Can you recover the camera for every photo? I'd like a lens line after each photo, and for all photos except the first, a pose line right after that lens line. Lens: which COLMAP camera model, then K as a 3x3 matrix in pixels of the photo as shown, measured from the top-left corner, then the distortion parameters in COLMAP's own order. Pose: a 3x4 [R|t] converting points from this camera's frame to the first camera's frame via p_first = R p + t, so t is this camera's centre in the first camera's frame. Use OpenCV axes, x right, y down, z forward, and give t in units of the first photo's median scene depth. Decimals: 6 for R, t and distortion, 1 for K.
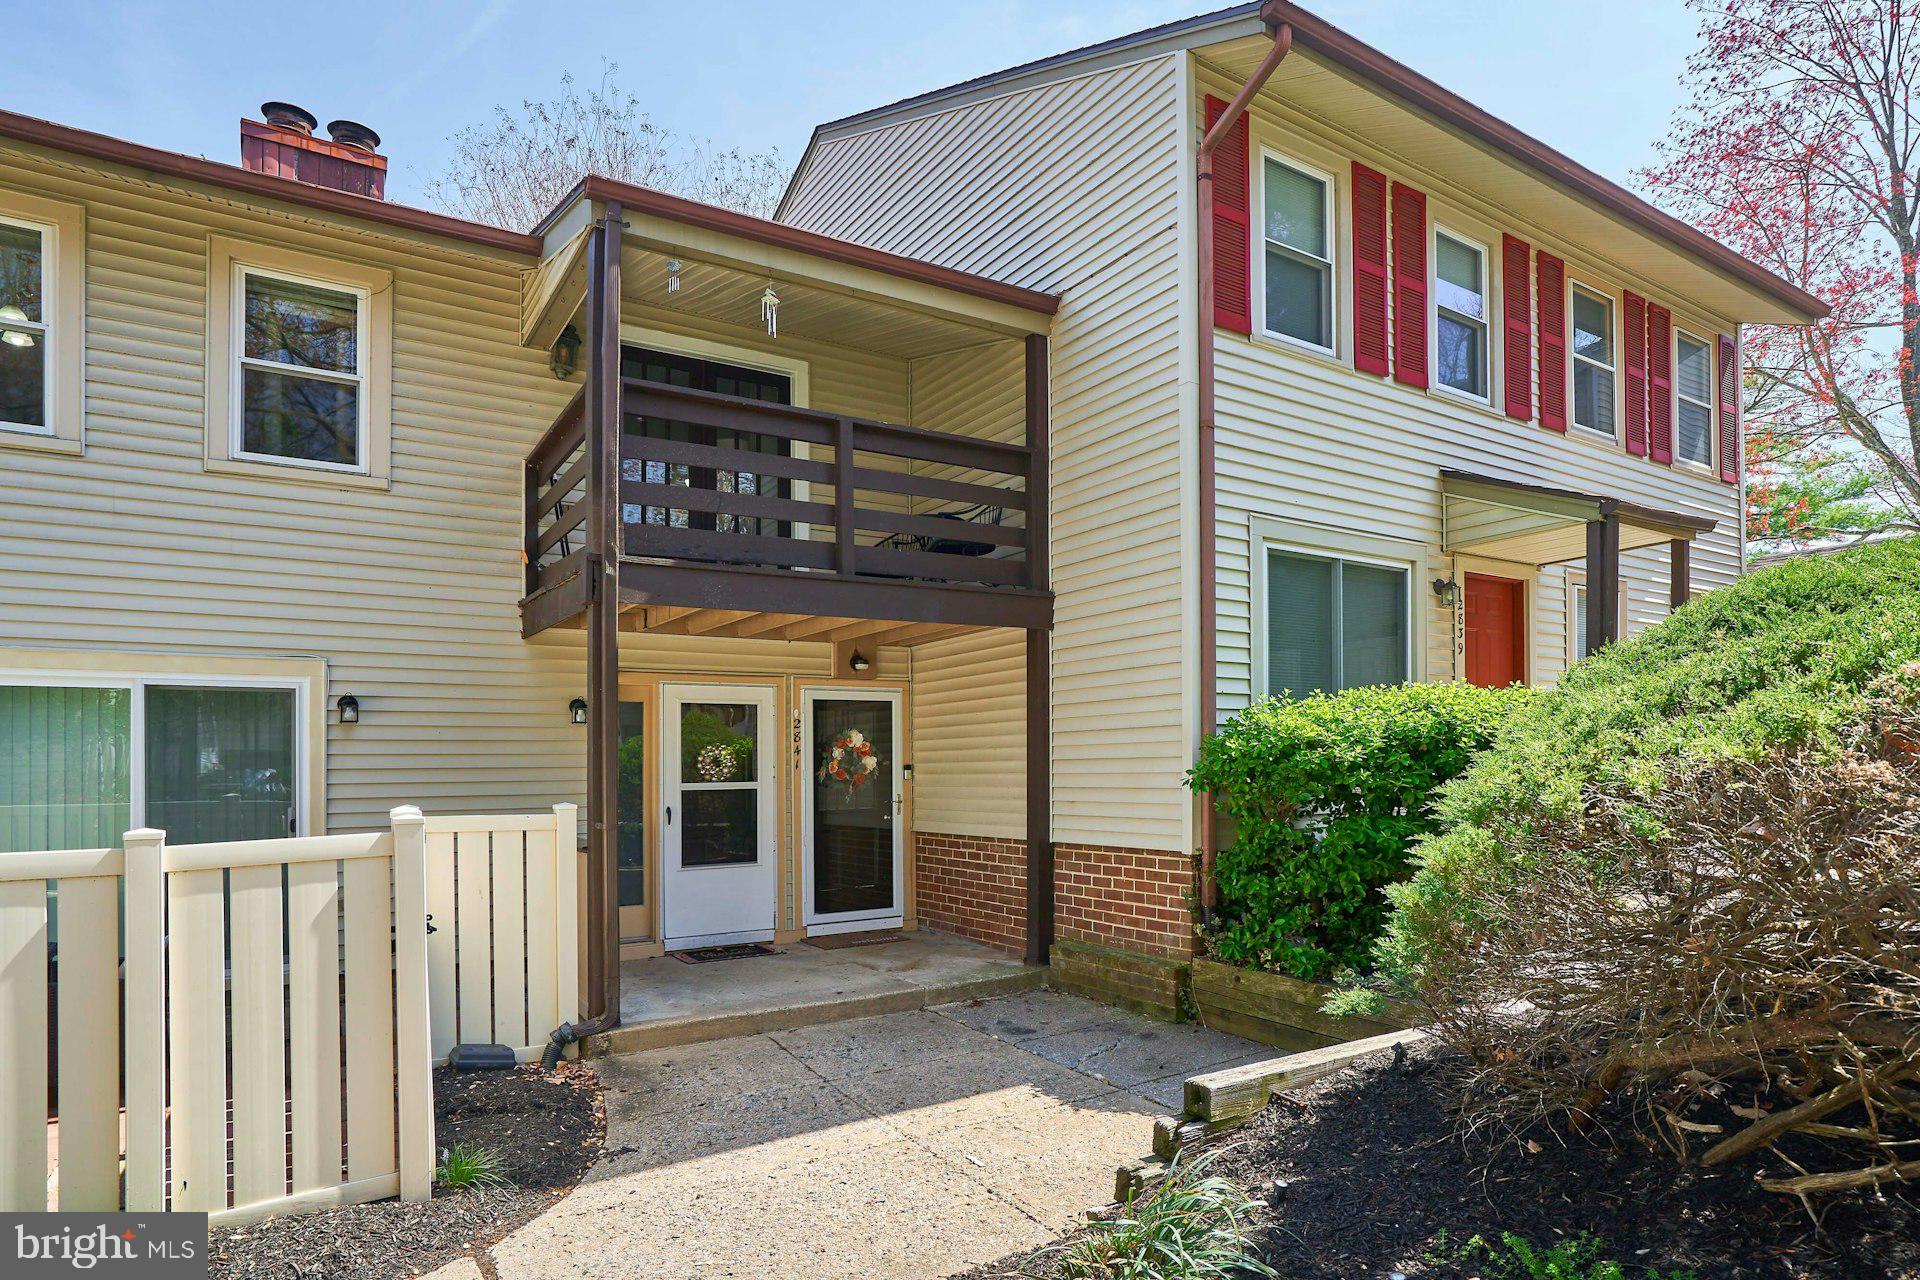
lens RADIAL K [[884.9, 0, 965.1], [0, 884.9, 693.2], [0, 0, 1]] dist [-0.032263, 0.016407]
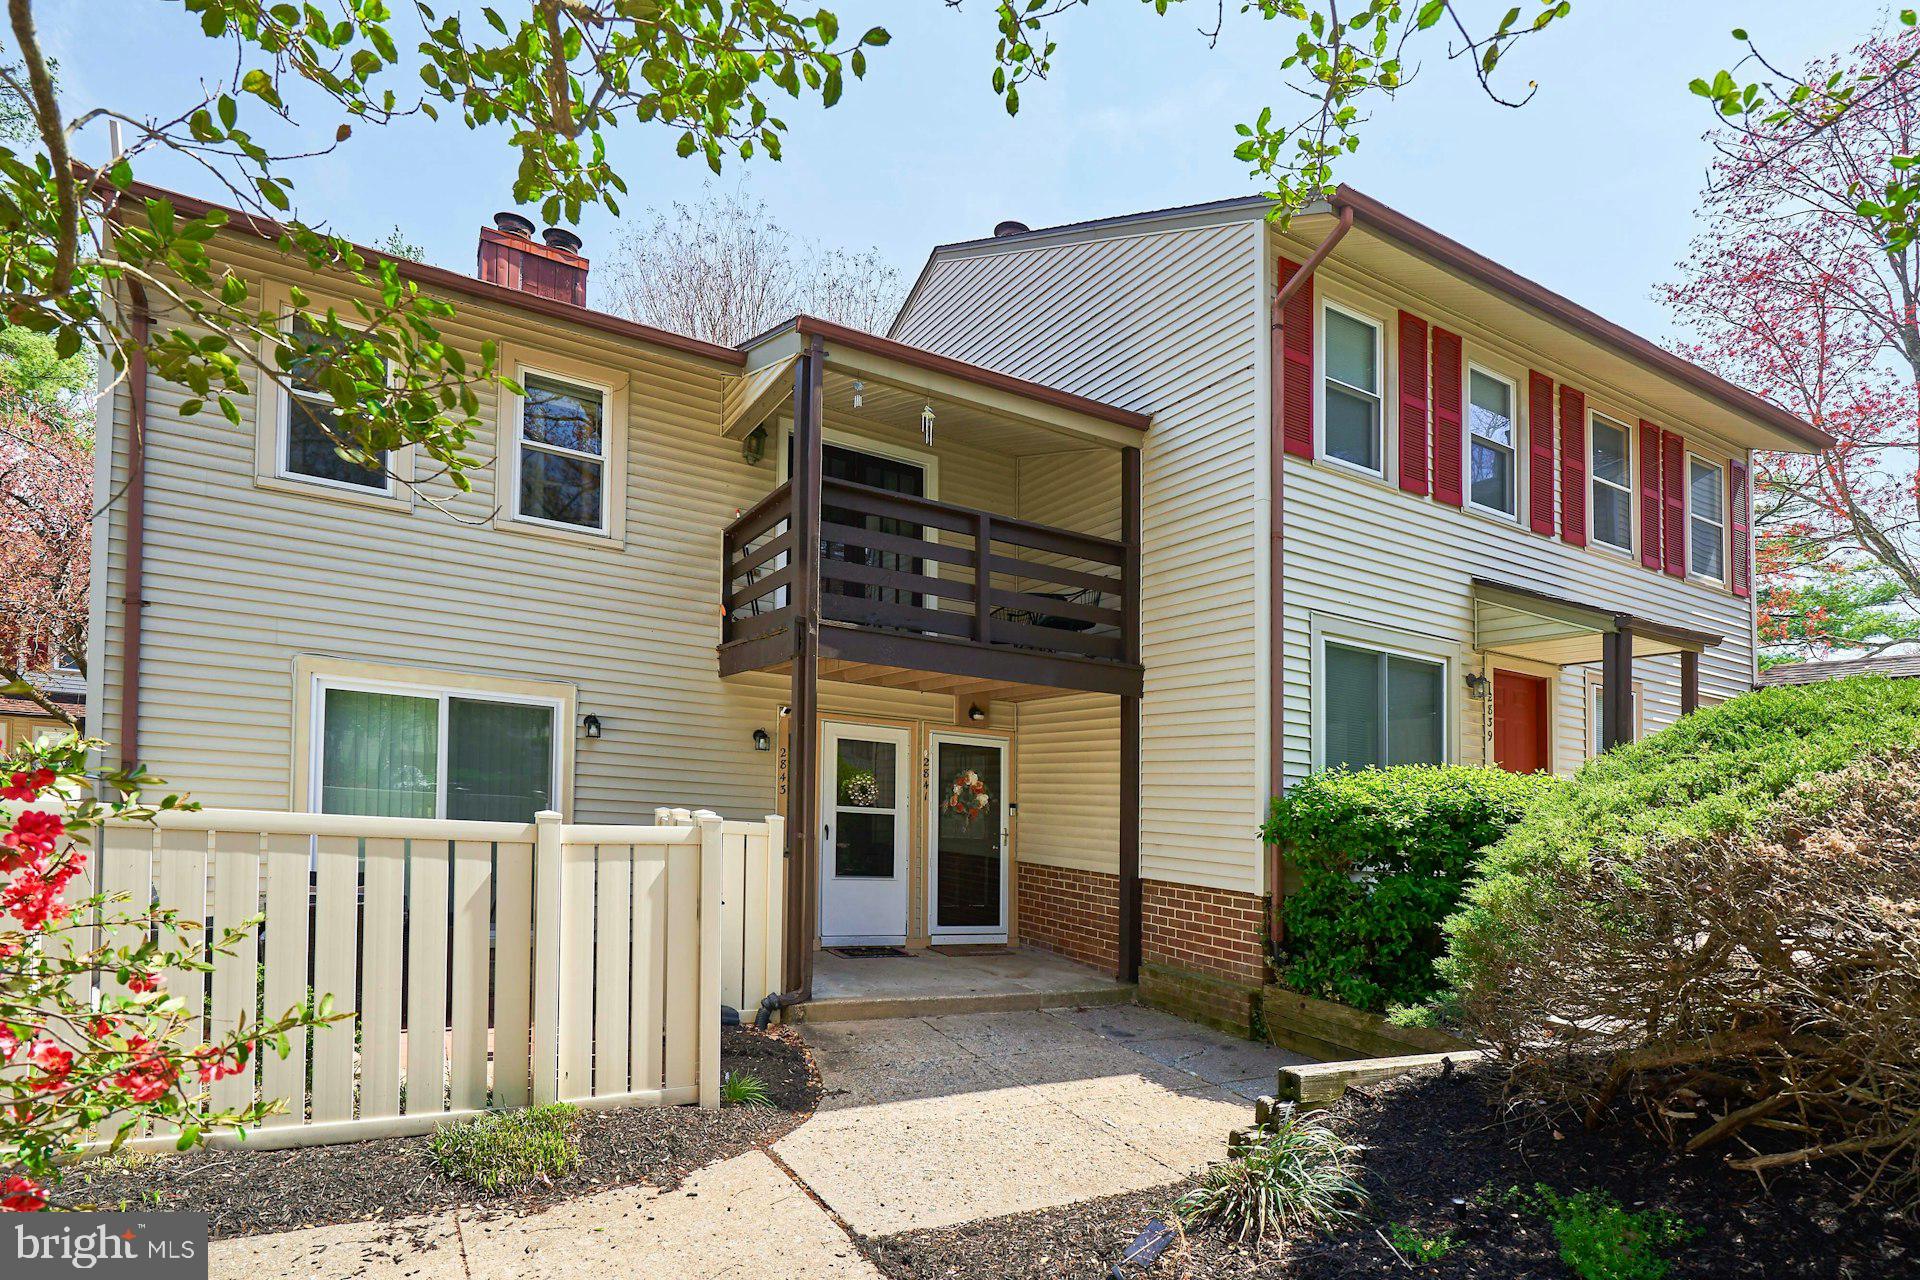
lens RADIAL K [[905.9, 0, 948.4], [0, 905.9, 634.0], [0, 0, 1]] dist [0.002166, 0.000081]
pose [[0.997500, 0.068104, -0.018869, -0.154658], [-0.069763, 0.991591, -0.109001, -0.005787], [0.011287, 0.110045, 0.993863, -0.241404]]
